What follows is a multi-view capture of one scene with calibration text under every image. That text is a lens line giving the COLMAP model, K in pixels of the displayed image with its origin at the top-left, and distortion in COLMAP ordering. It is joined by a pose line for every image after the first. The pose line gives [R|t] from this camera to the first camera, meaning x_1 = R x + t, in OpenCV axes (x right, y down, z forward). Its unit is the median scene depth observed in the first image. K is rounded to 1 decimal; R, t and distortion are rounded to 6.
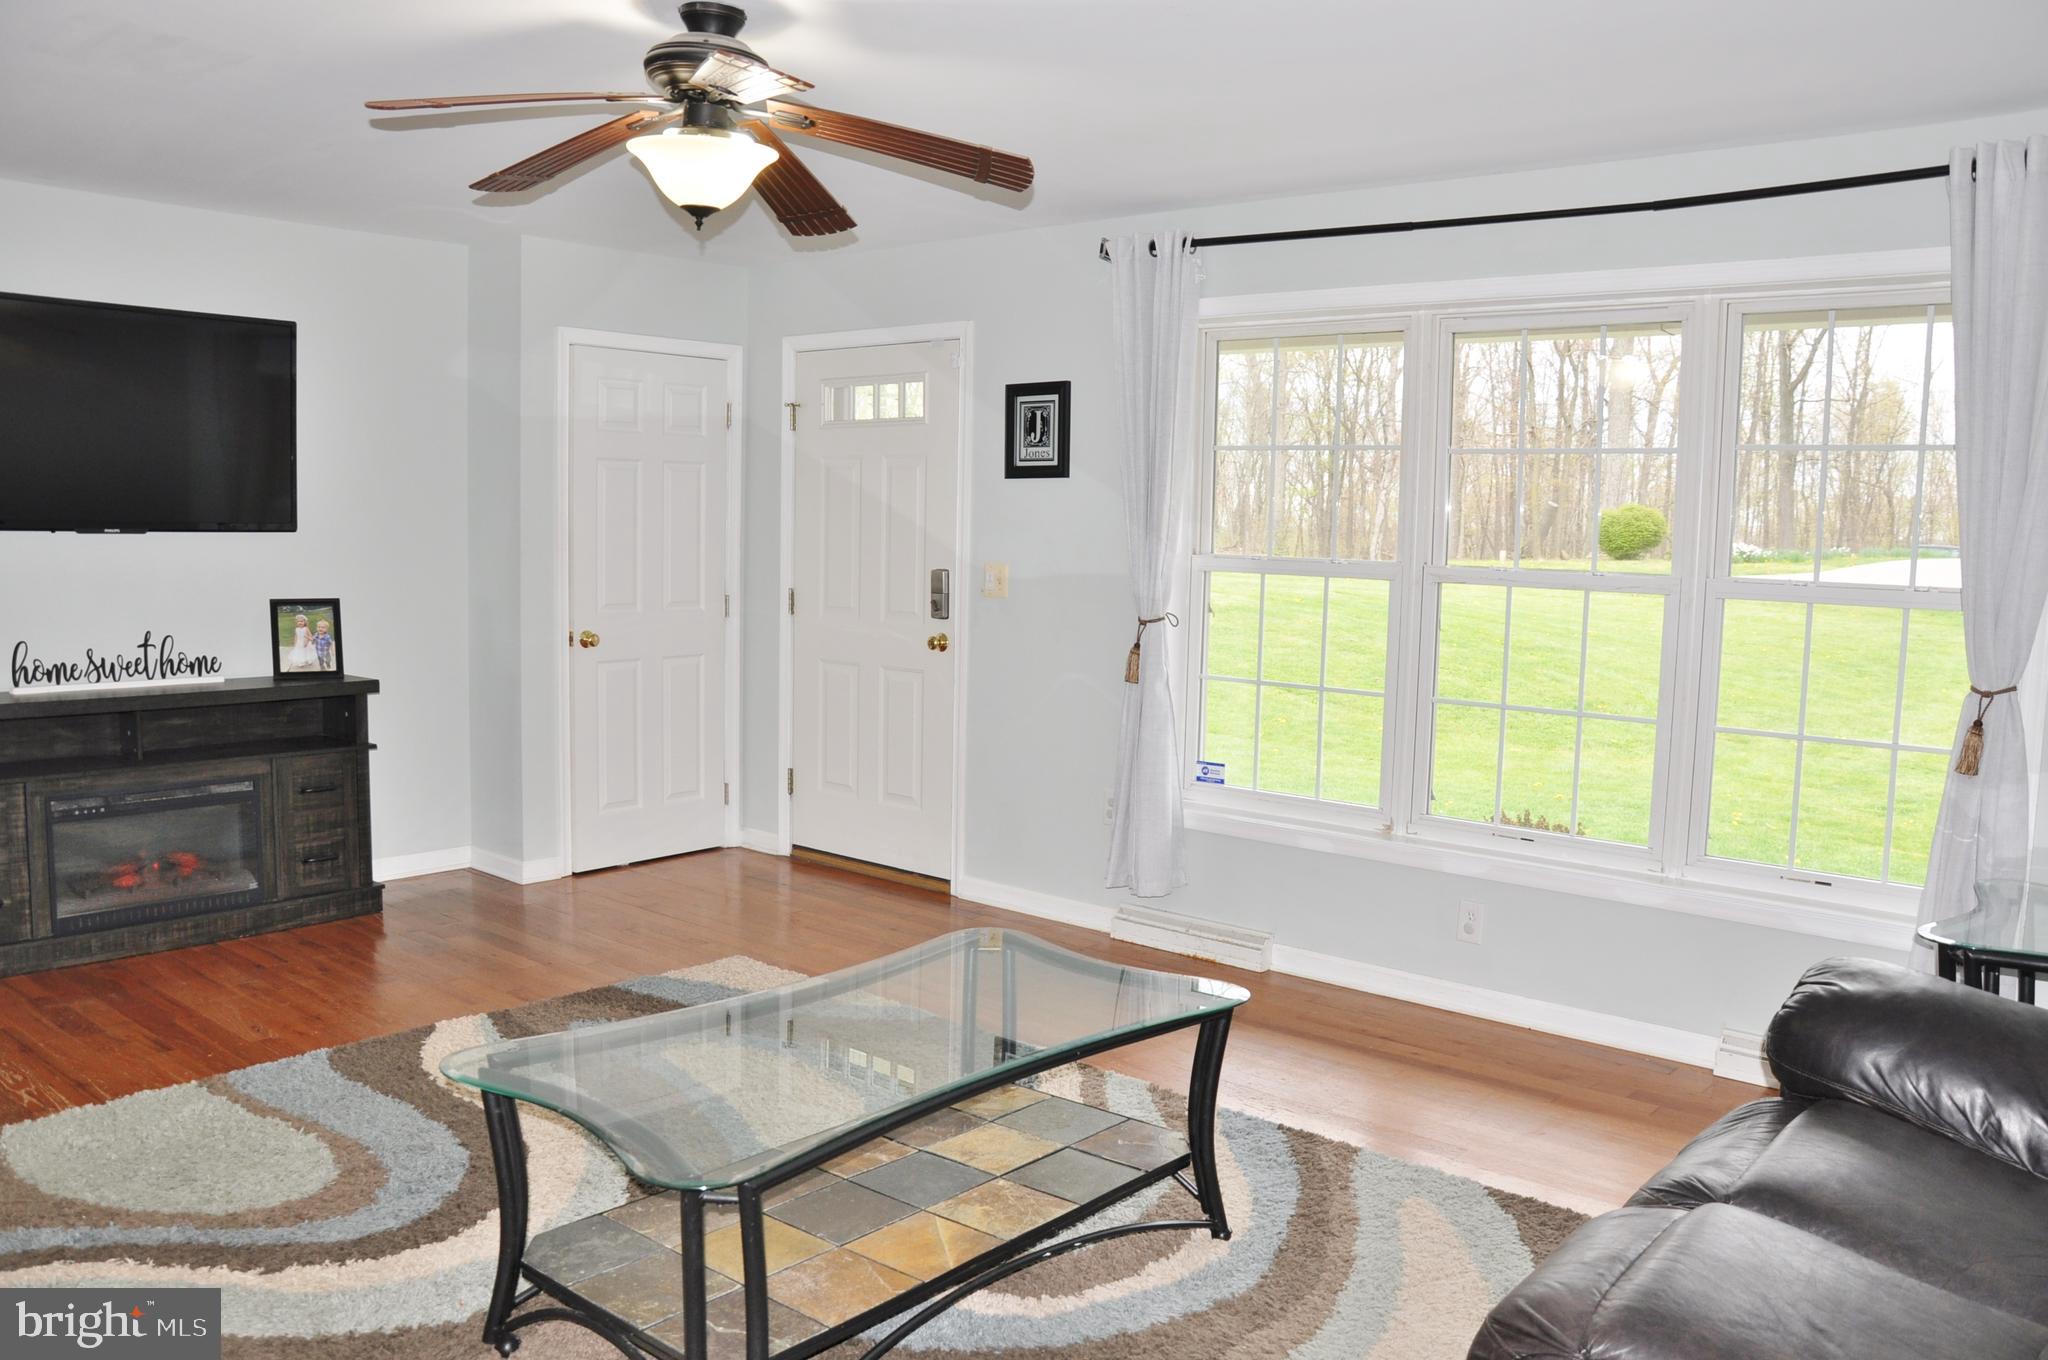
lens RADIAL K [[1620.0, 0, 1011.4], [0, 1620.0, 679.3], [0, 0, 1]] dist [-0.114571, 0.069791]
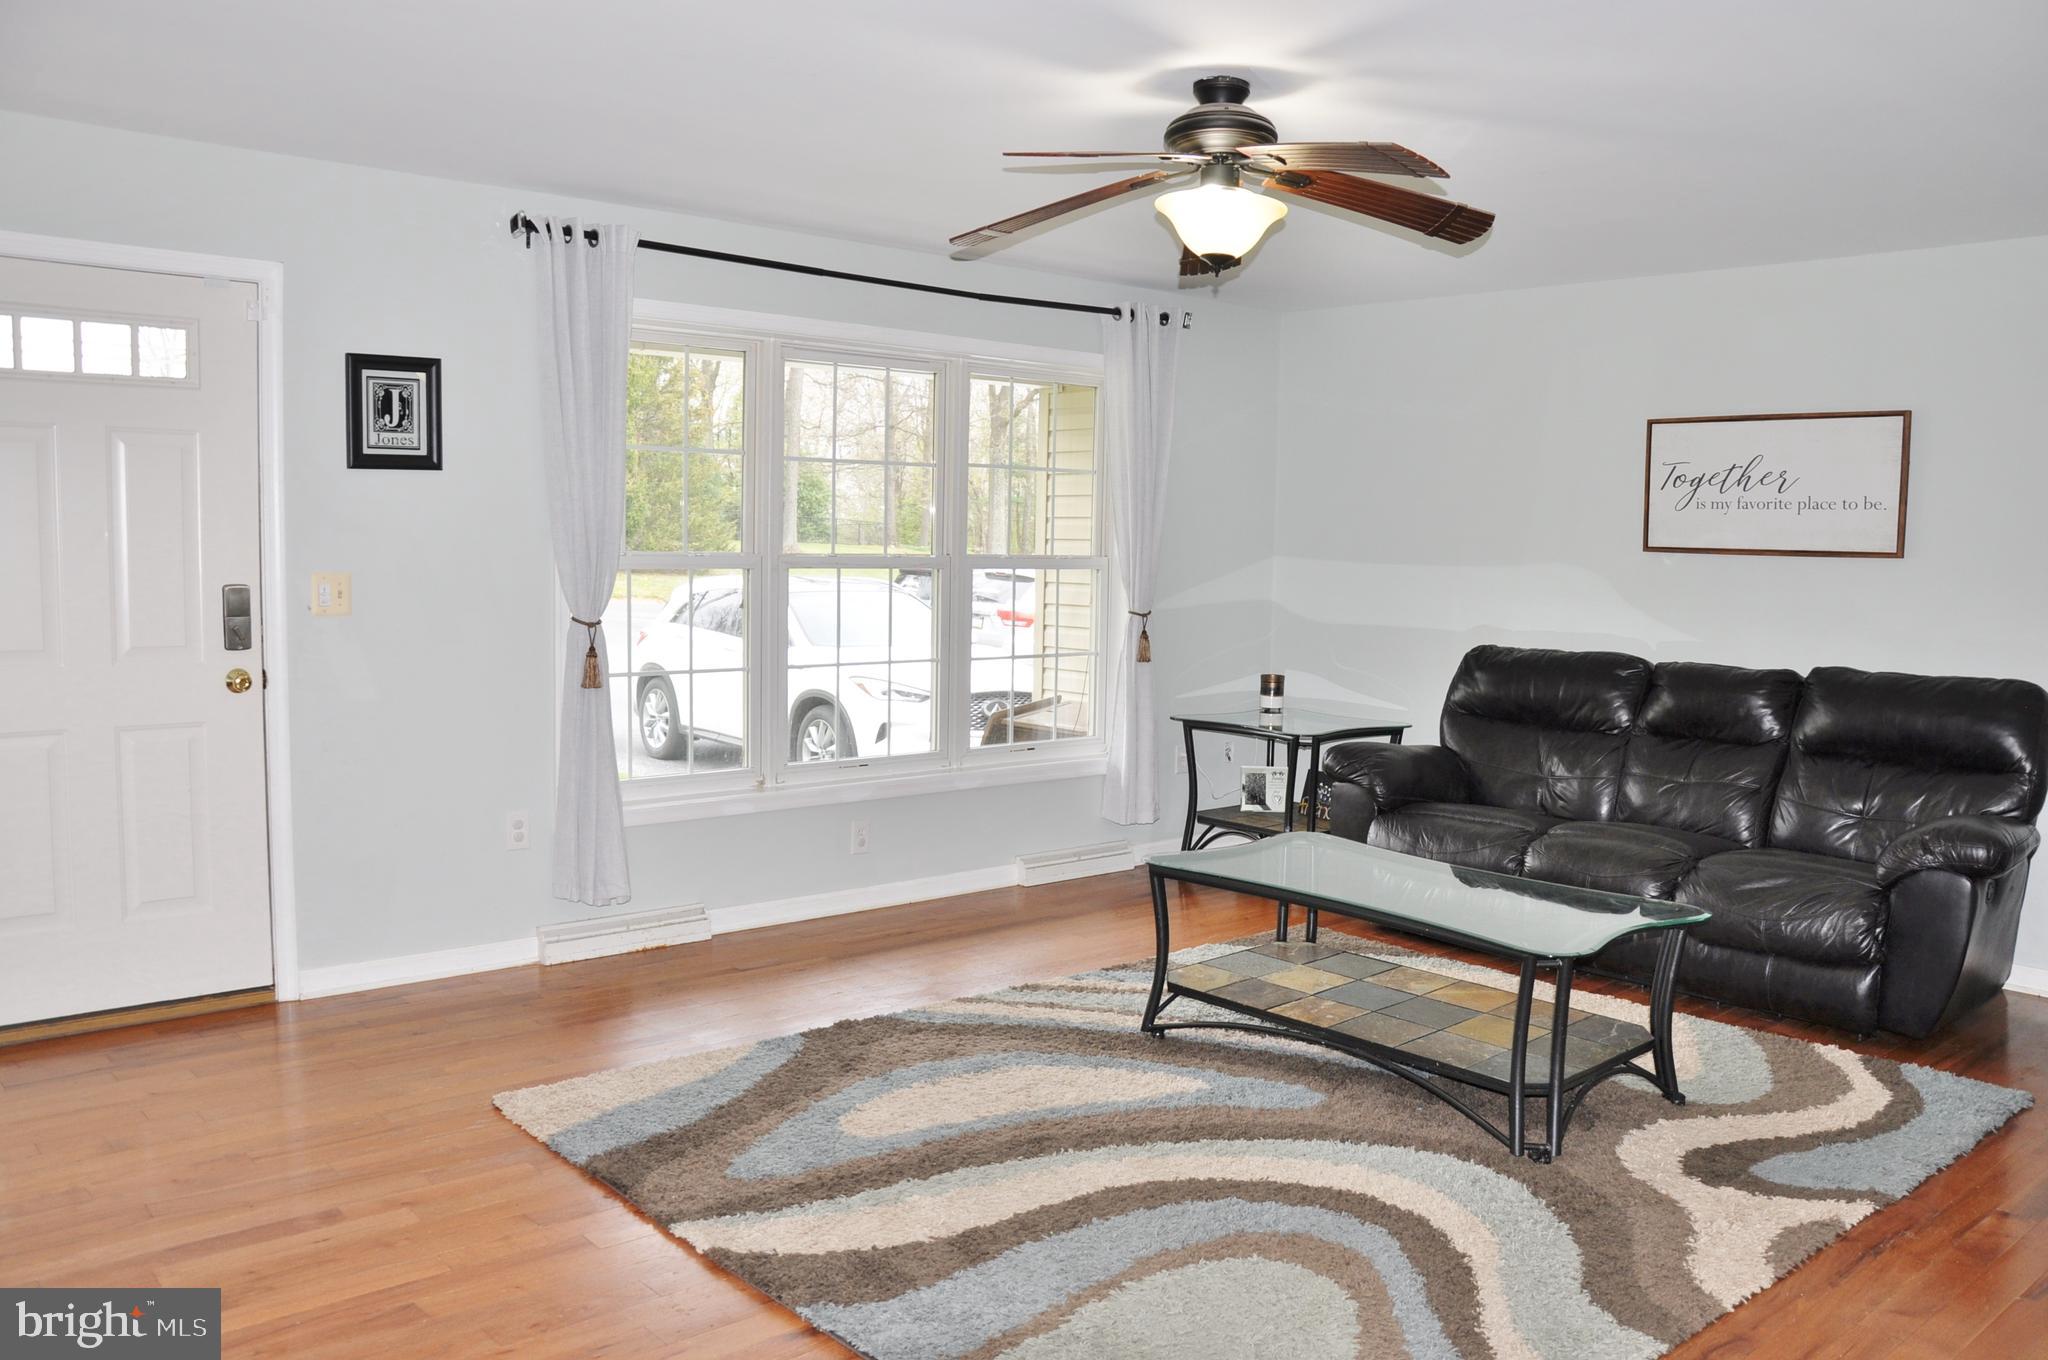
lens RADIAL K [[1620.0, 0, 1033.5], [0, 1620.0, 689.9], [0, 0, 1]] dist [-0.114571, 0.069791]
pose [[0.128328, -0.116533, 0.984861, -0.773311], [0.078023, 0.991181, 0.107115, -0.073501], [-0.988658, 0.063096, 0.136288, 0.566966]]
